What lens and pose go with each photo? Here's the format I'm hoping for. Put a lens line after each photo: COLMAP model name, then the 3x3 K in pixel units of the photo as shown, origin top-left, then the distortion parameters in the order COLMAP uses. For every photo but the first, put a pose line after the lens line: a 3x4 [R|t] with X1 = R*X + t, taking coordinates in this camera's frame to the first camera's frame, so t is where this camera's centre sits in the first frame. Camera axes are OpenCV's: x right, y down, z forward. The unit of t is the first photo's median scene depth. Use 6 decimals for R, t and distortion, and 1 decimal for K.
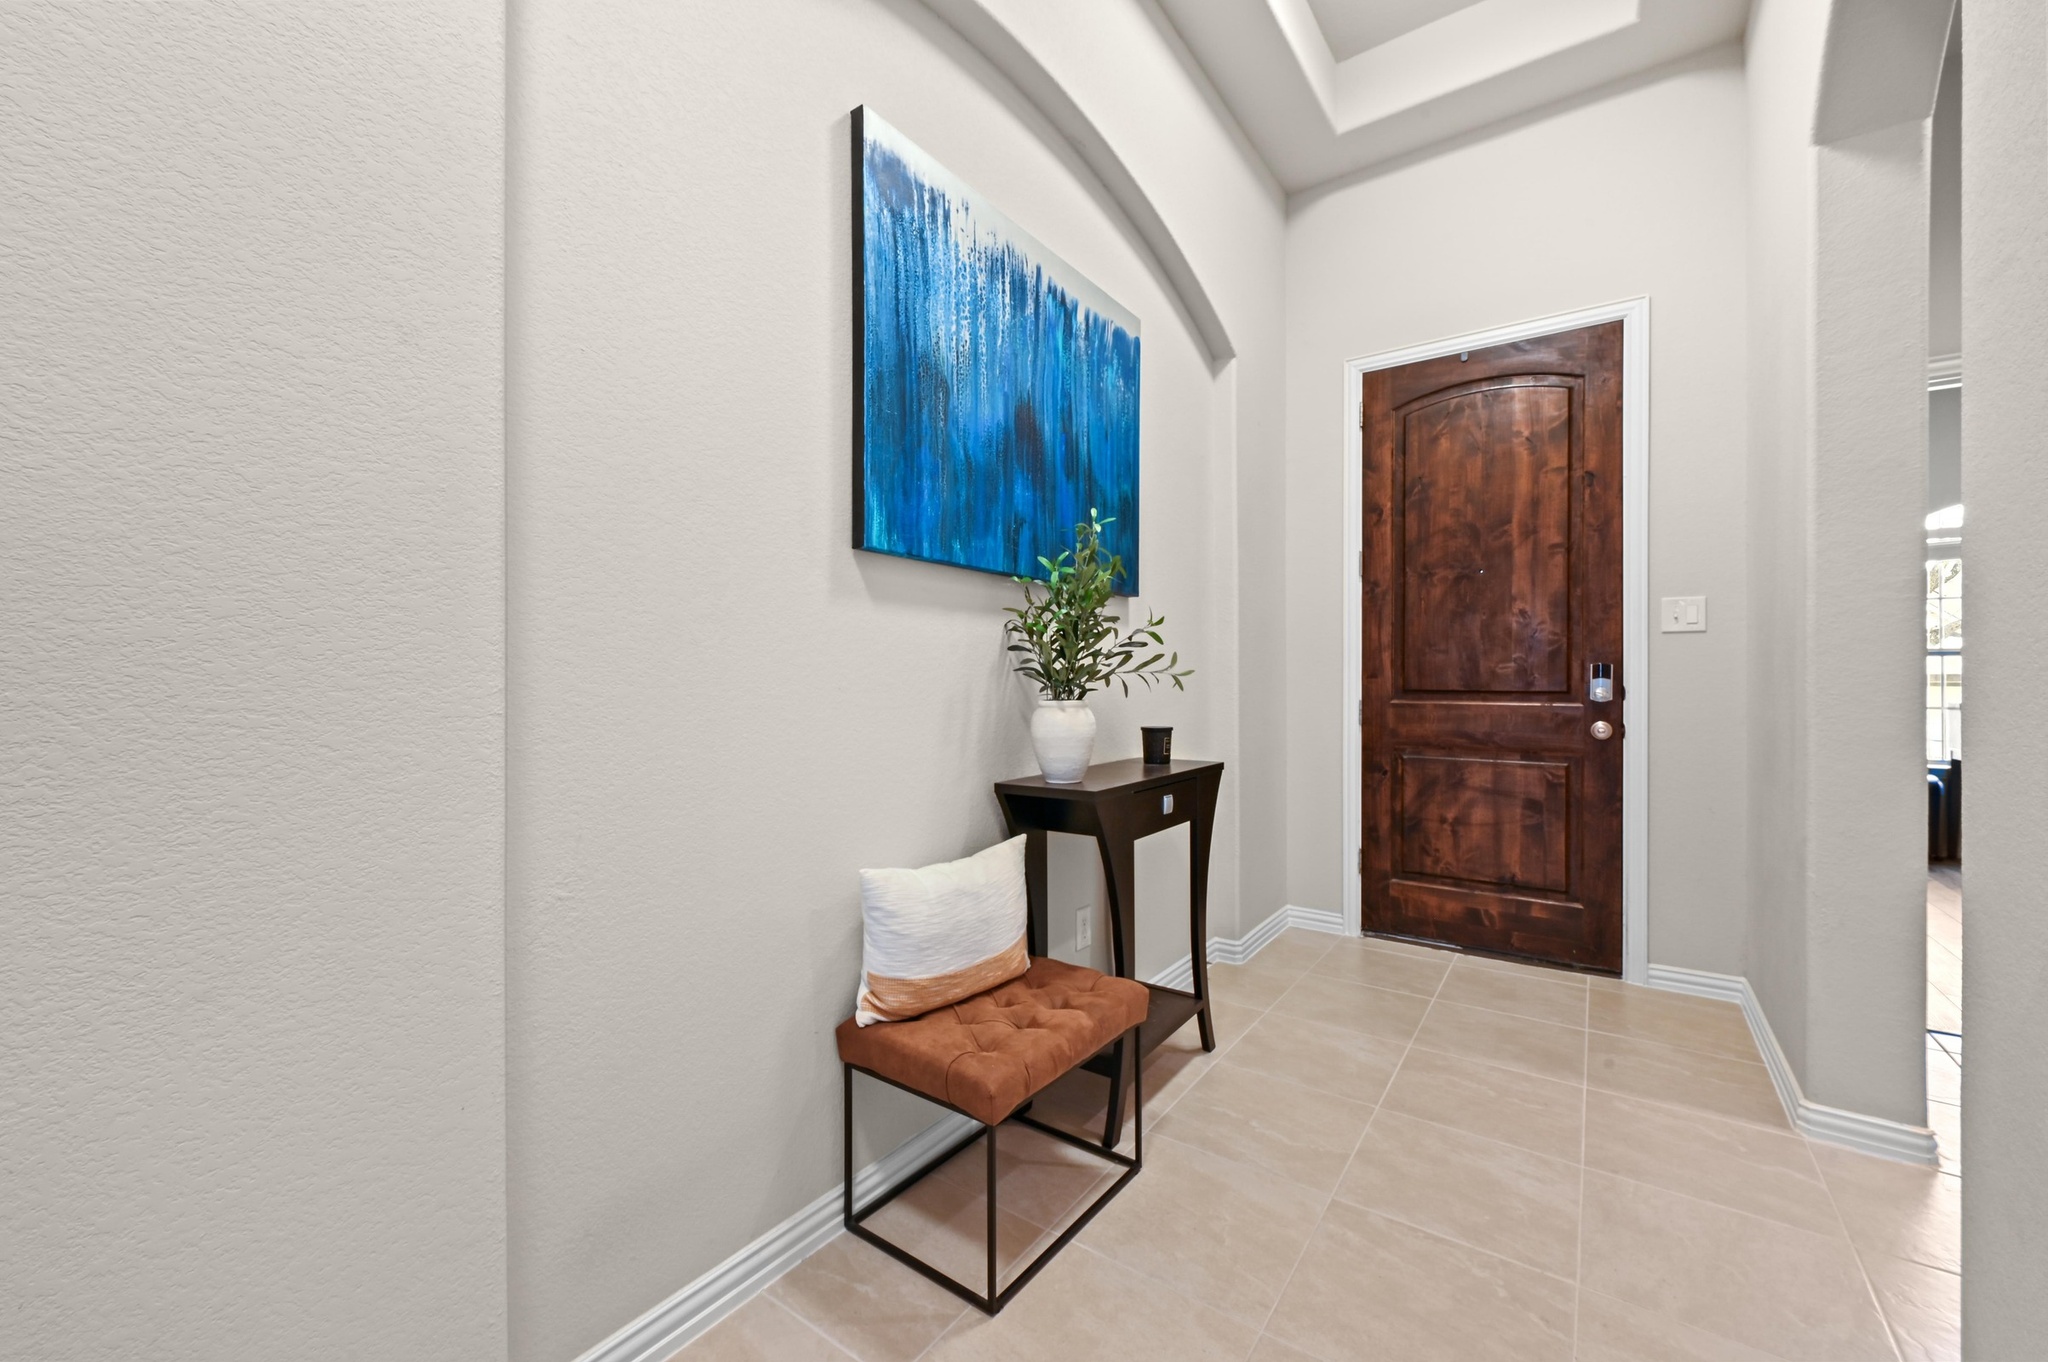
lens RADIAL K [[807.4, 0, 1021.5], [0, 807.4, 679.8], [0, 0, 1]] dist [0.001656, 0.000063]
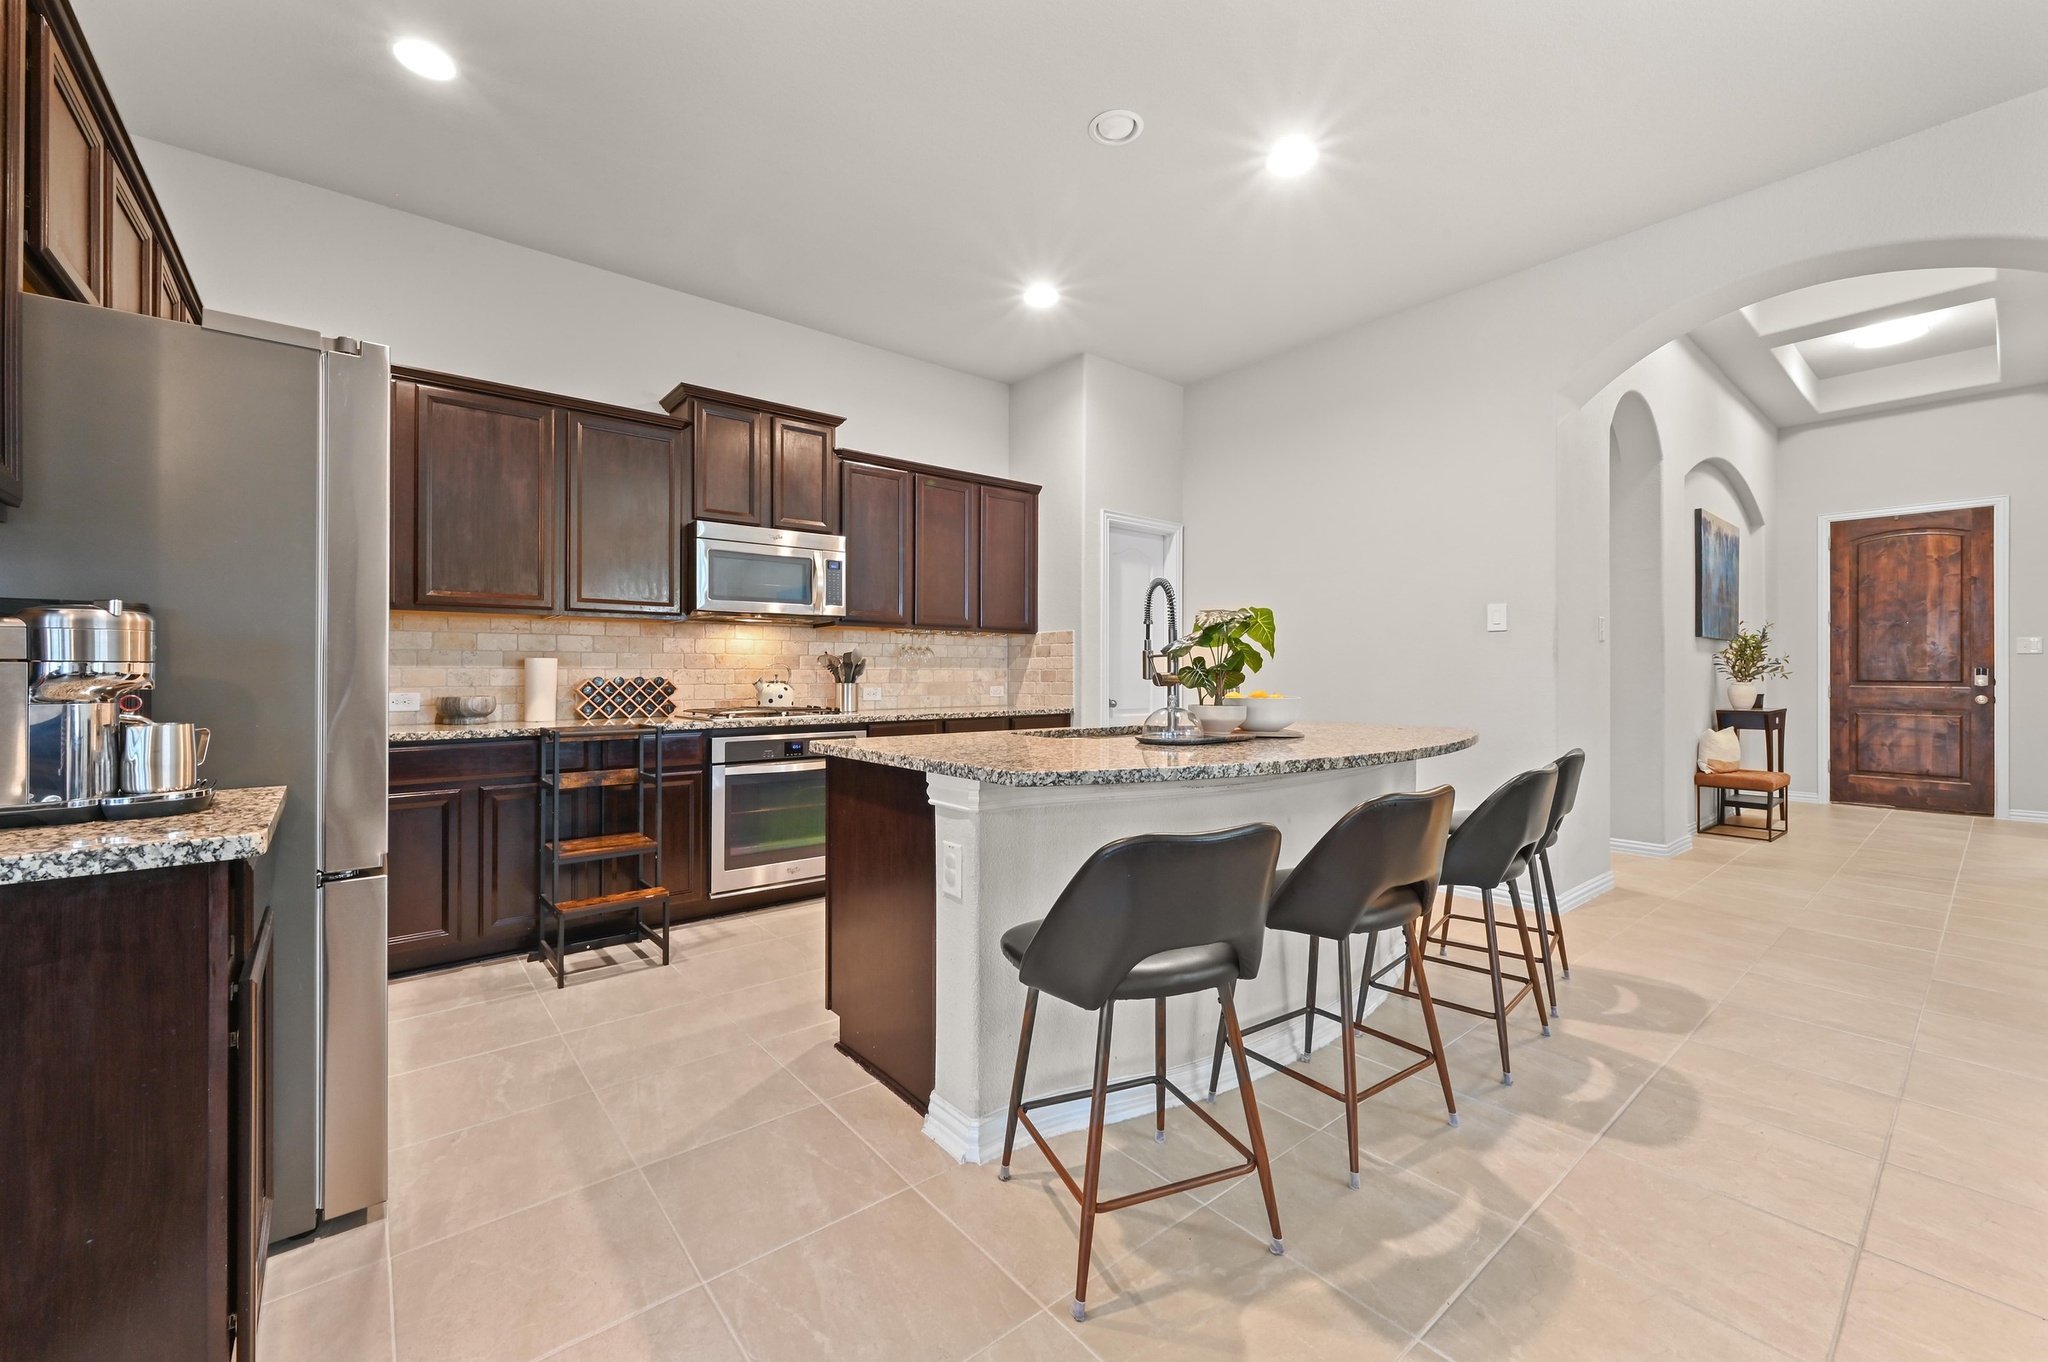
lens RADIAL K [[807.4, 0, 1024.6], [0, 807.4, 669.8], [0, 0, 1]] dist [0.001656, 0.000063]
pose [[0.966478, 0.000963, -0.256747, -1.081219], [-0.002082, 0.999989, -0.004087, -0.001437], [0.256741, 0.004484, 0.966470, -1.577252]]
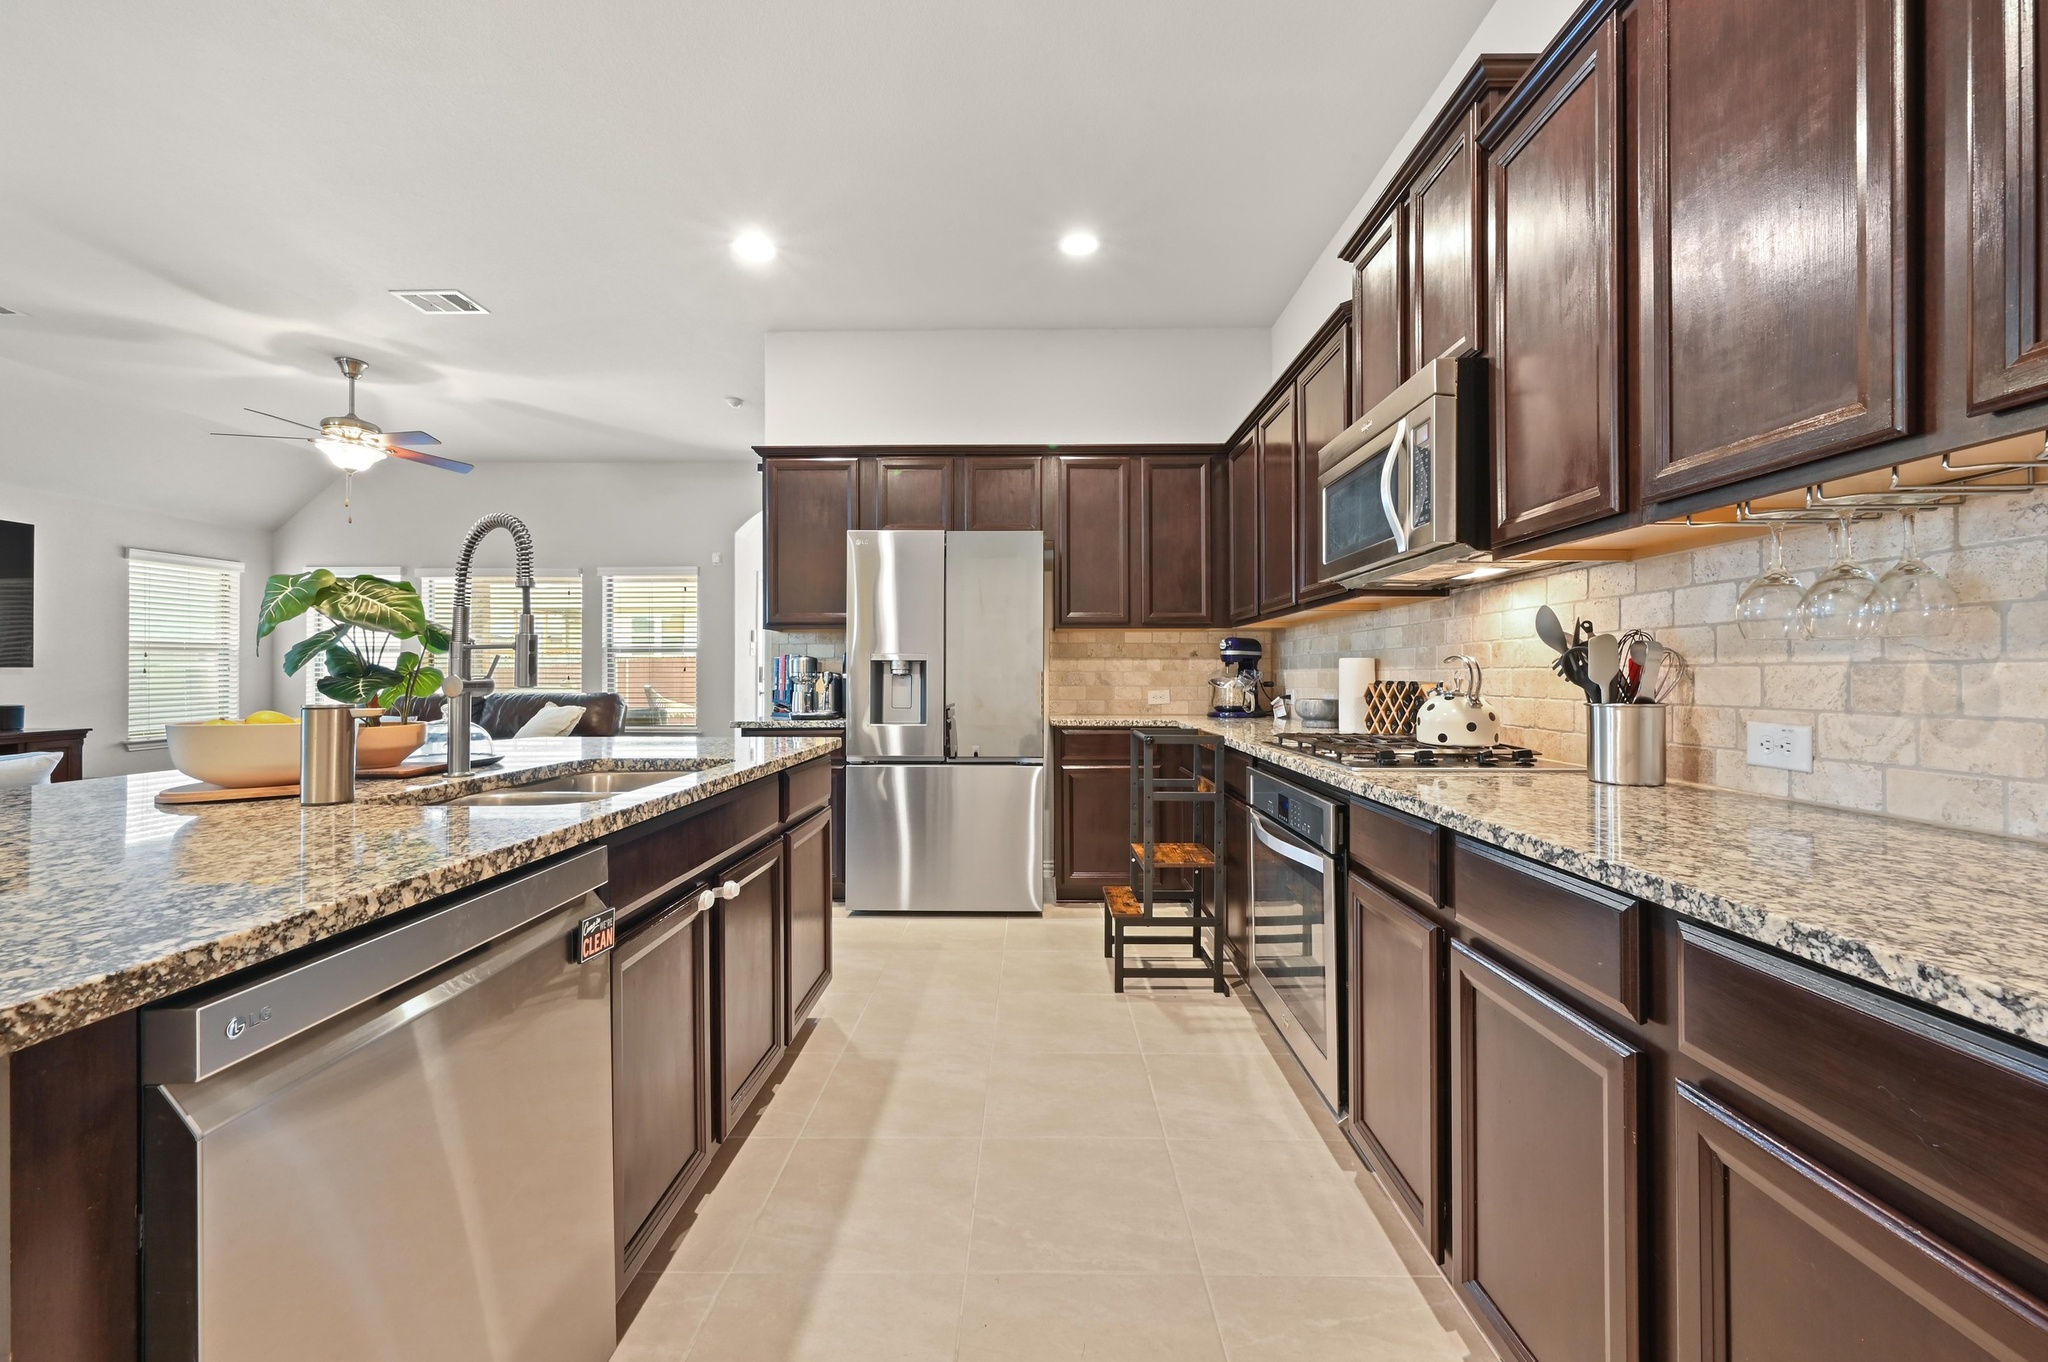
lens RADIAL K [[807.4, 0, 1020.9], [0, 807.4, 672.0], [0, 0, 1]] dist [0.001656, 0.000063]
pose [[-0.821947, 0.002622, -0.569558, -1.149974], [0.003279, 0.999995, -0.000129, -0.003588], [0.569555, -0.001974, -0.821951, -0.095521]]
